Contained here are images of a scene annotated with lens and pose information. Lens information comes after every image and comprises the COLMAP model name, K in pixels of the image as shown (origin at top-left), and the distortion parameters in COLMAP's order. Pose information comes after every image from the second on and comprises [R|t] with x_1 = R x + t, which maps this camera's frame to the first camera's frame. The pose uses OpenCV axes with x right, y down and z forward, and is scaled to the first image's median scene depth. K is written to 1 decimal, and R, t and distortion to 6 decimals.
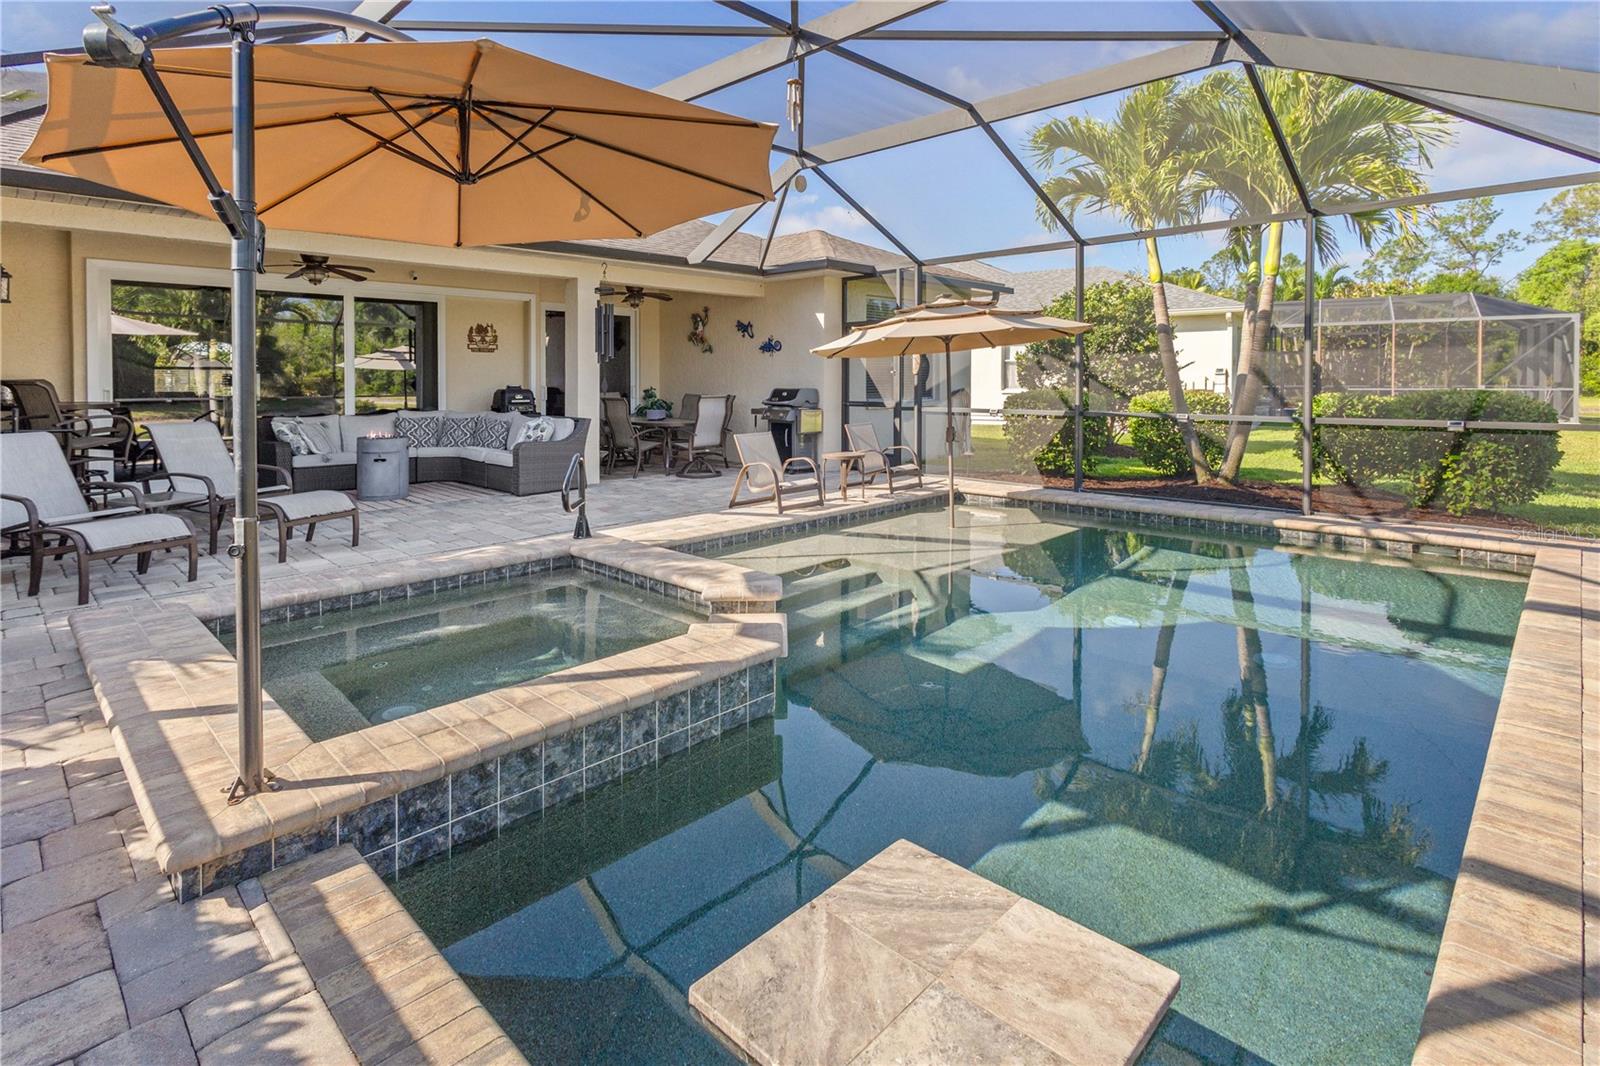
lens RADIAL K [[752.9, 0, 792.4], [0, 752.9, 537.6], [0, 0, 1]] dist [0.005431, 0.000240]
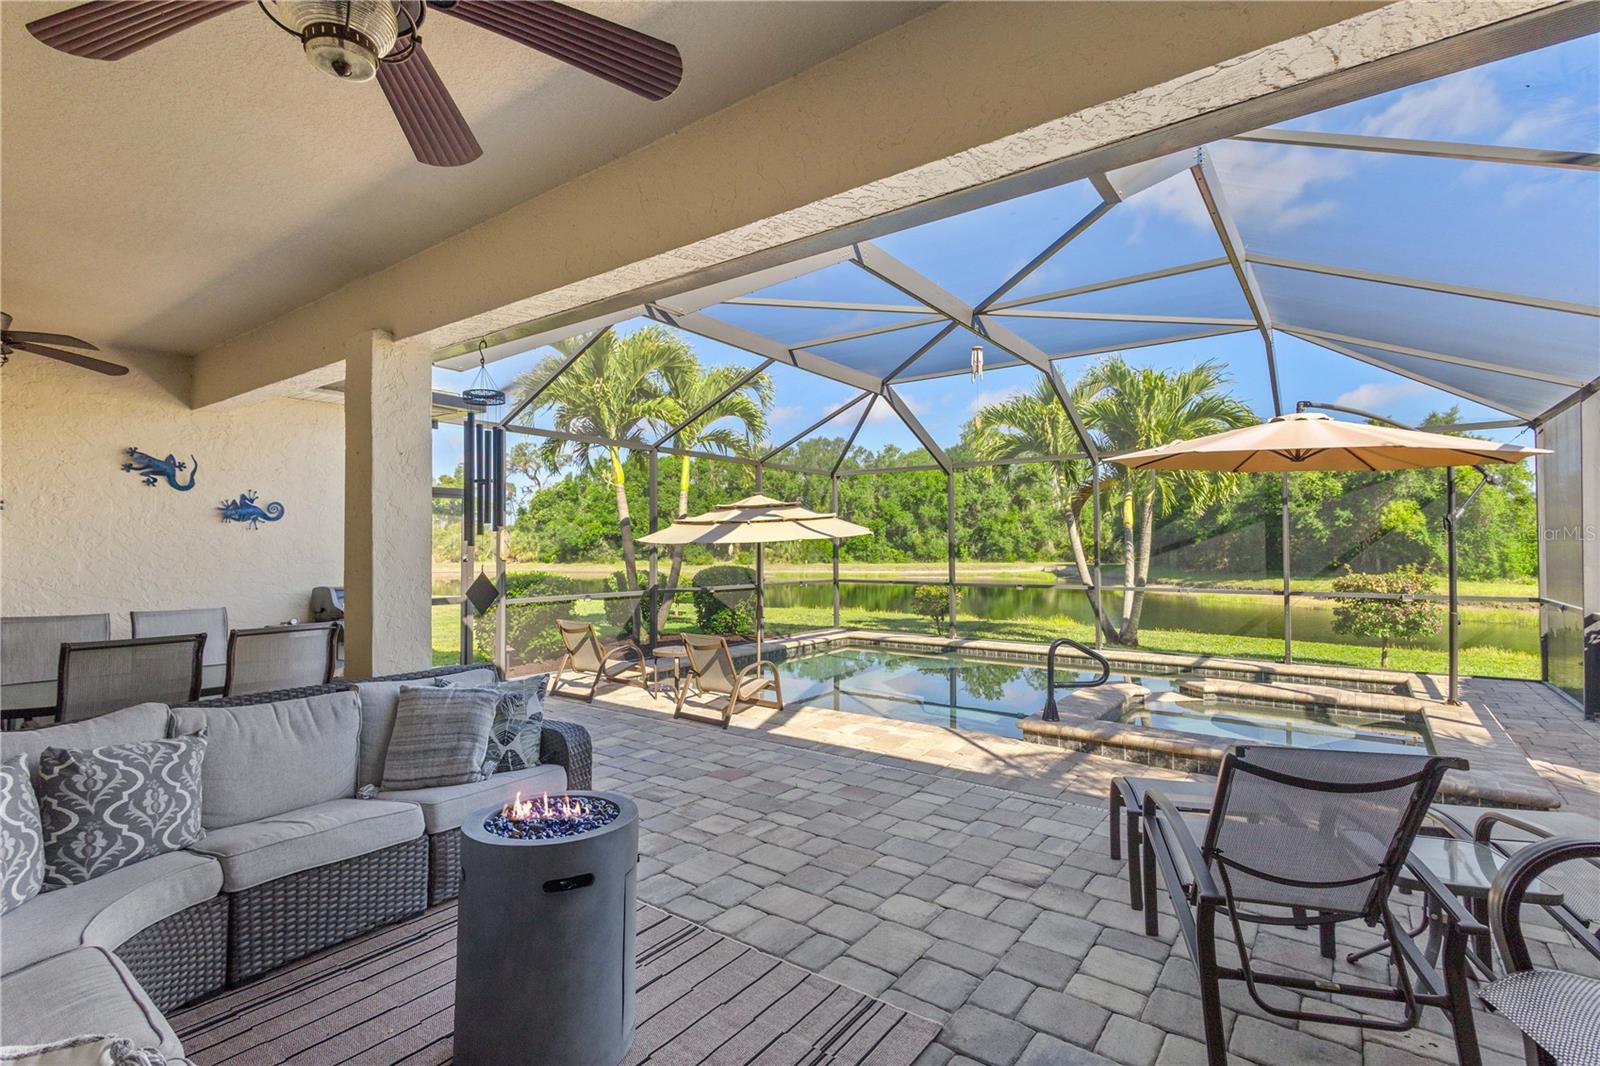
lens RADIAL K [[747.8, 0, 800.0], [0, 747.8, 533.0], [0, 0, 1]] dist [0.007402, 0.000401]
pose [[-0.148620, 0.024071, 0.988601, -1.009676], [0.201986, 0.979367, 0.006520, -0.268996], [-0.968046, 0.200653, -0.150415, 1.162080]]
